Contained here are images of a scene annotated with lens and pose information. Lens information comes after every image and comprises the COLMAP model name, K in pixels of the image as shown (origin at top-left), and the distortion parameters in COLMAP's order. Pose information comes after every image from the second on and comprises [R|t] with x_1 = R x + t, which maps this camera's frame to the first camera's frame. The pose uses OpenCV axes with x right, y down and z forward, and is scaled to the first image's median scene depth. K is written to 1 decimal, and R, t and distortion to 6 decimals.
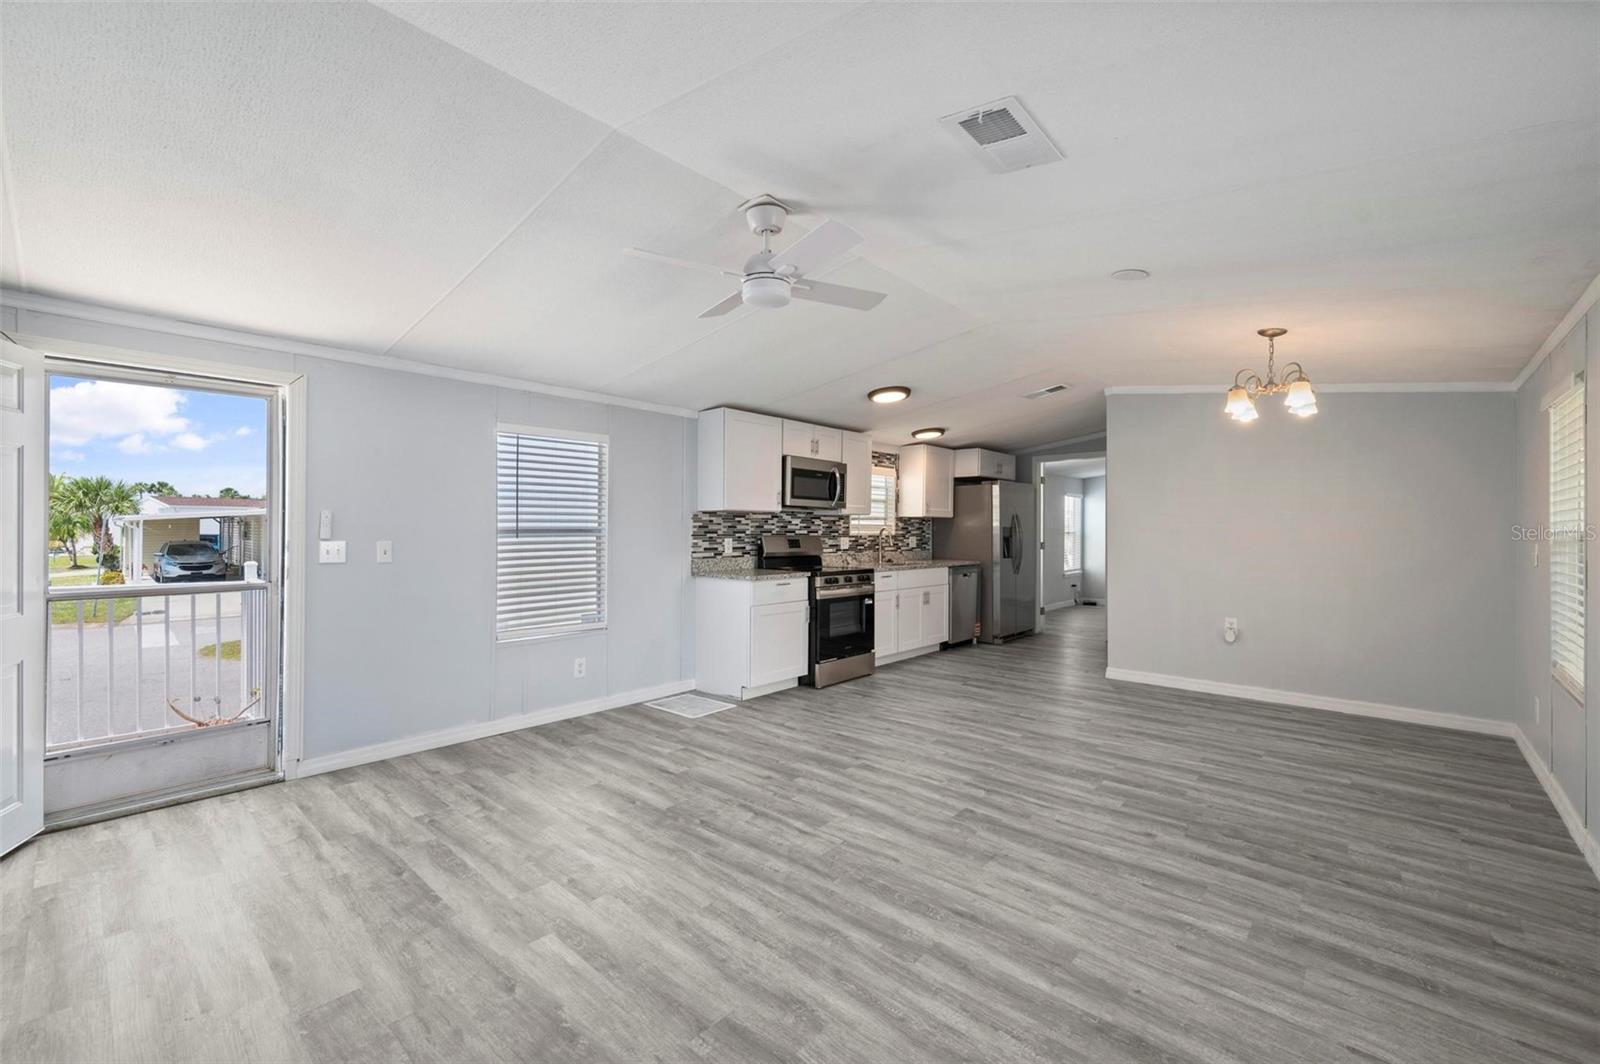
lens RADIAL K [[654.2, 0, 807.4], [0, 654.2, 521.2], [0, 0, 1]] dist [0.000185, -0.000224]
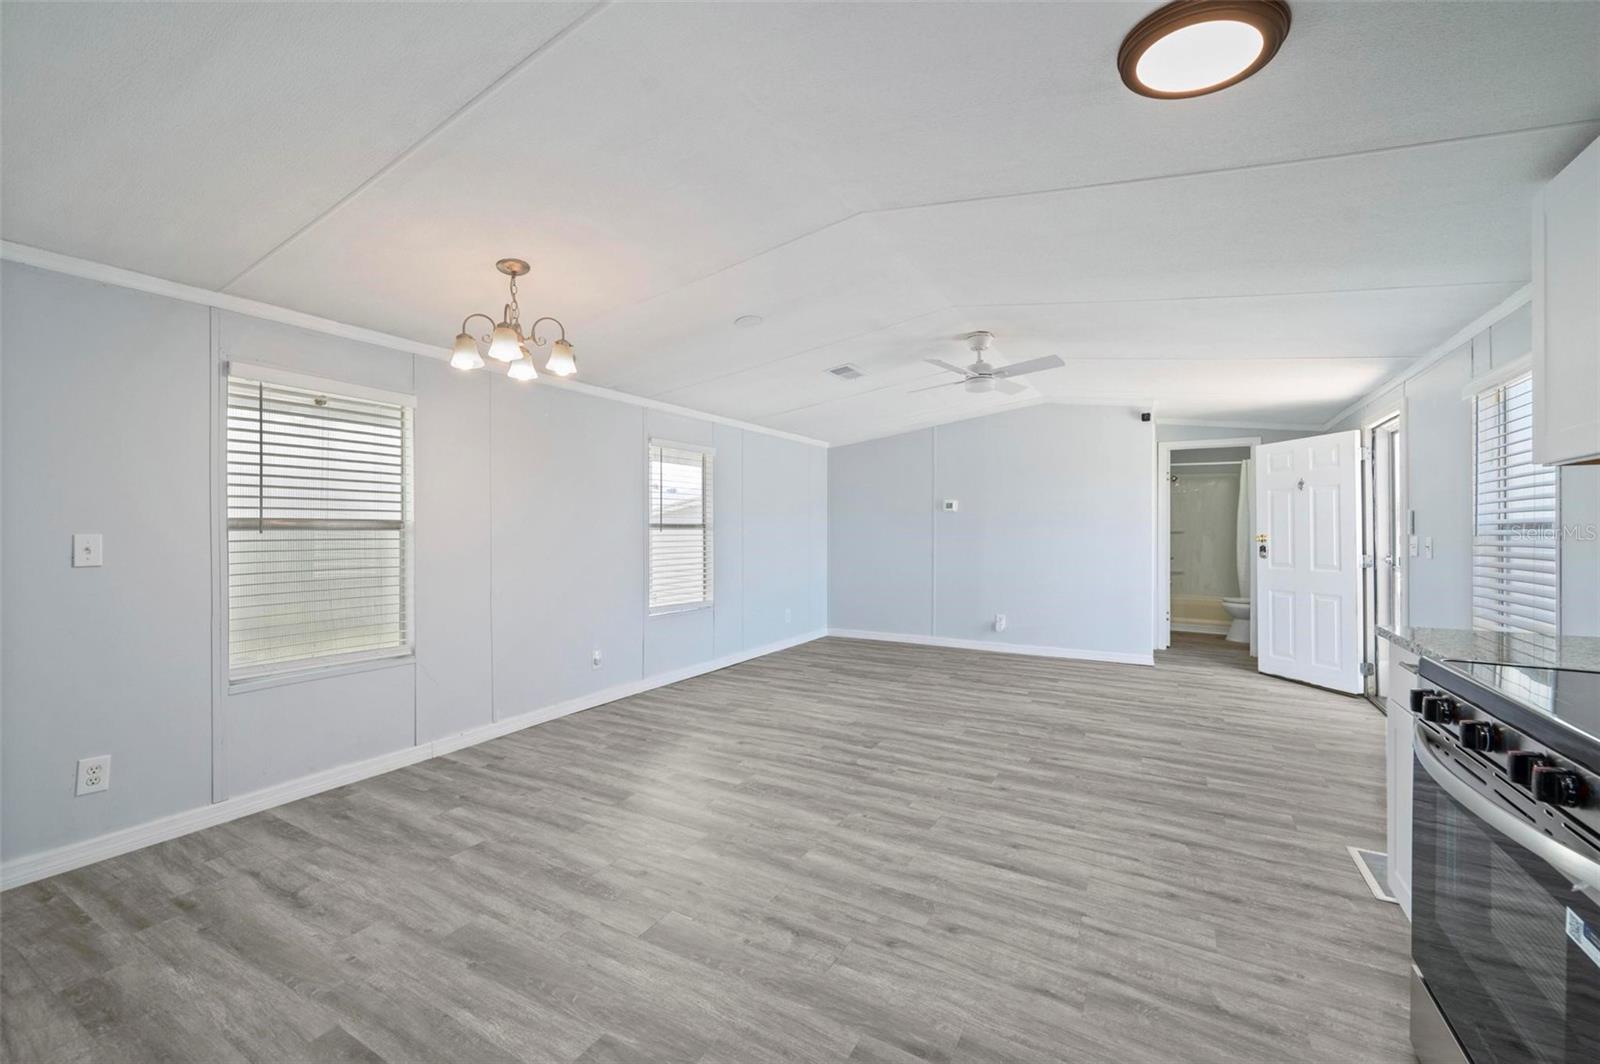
lens RADIAL K [[643.3, 0, 795.8], [0, 643.3, 531.6], [0, 0, 1]] dist [-0.001739, -0.000438]
pose [[-0.981236, -0.005360, -0.192736, 0.468273], [-0.003379, 0.999938, -0.010601, 0.031867], [0.192781, -0.009751, -0.981193, 1.641600]]
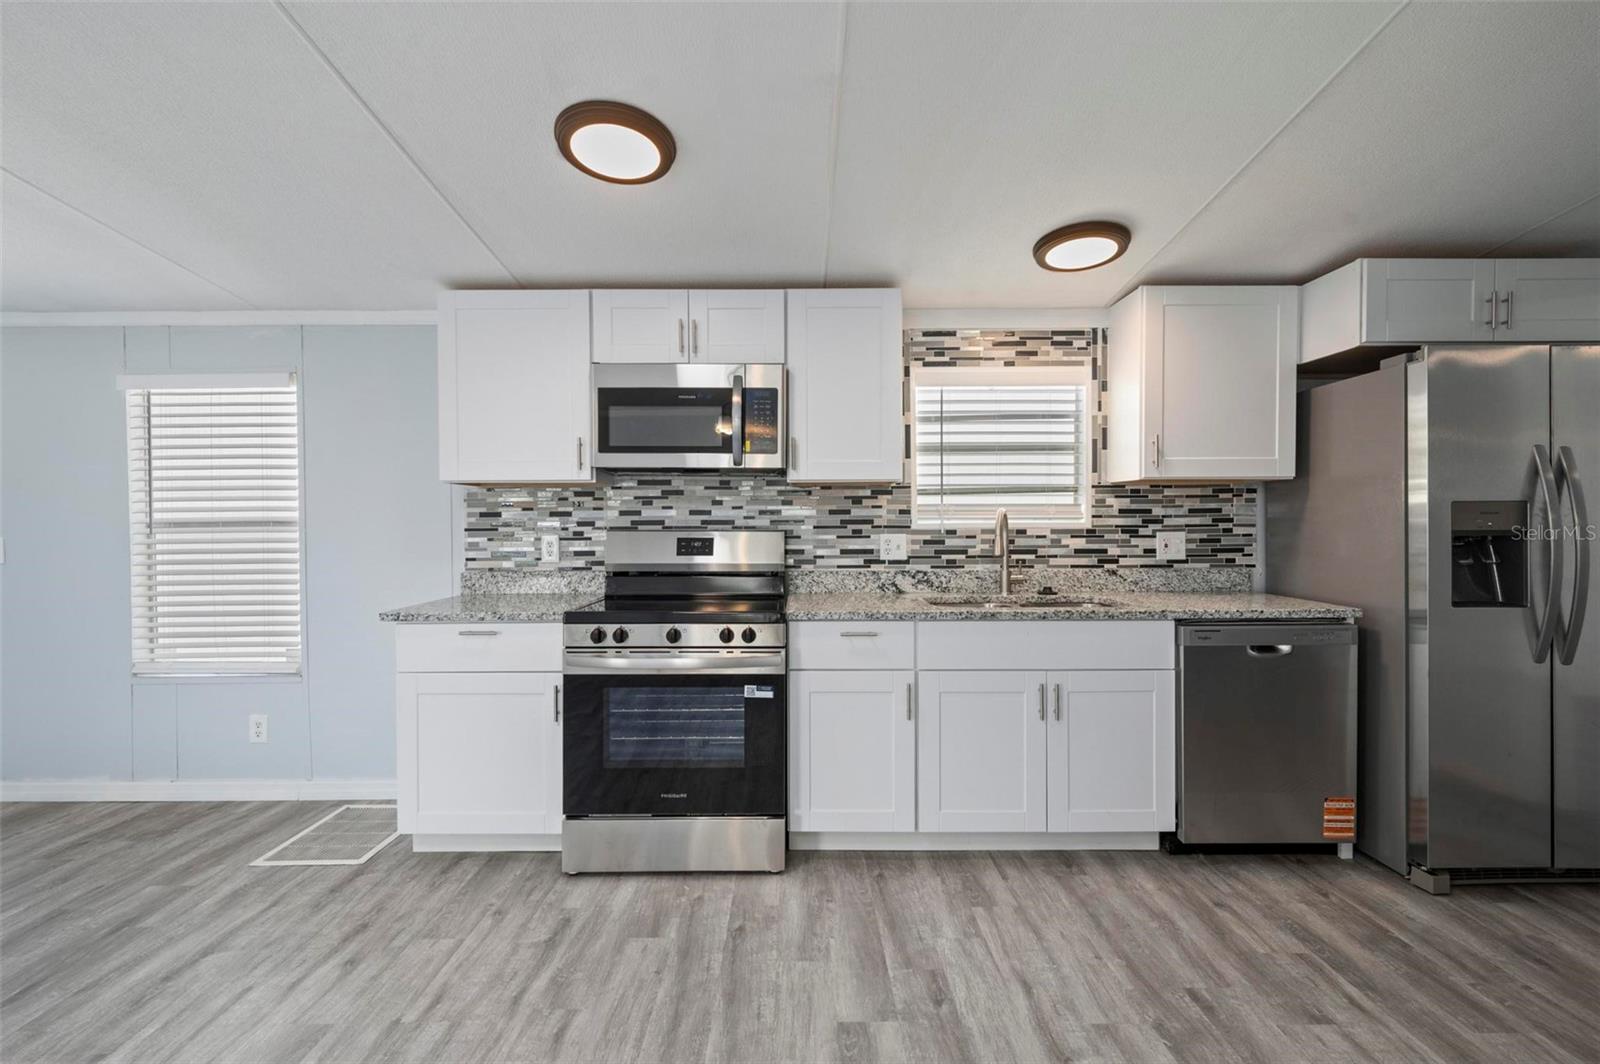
lens RADIAL K [[717.7, 0, 804.0], [0, 717.7, 526.8], [0, 0, 1]] dist [-0.000116, -0.000094]
pose [[0.666179, 0.000183, -0.745791, 0.652303], [0.017874, 0.999709, 0.016211, 0.018316], [0.745577, -0.024130, 0.665982, 1.064427]]
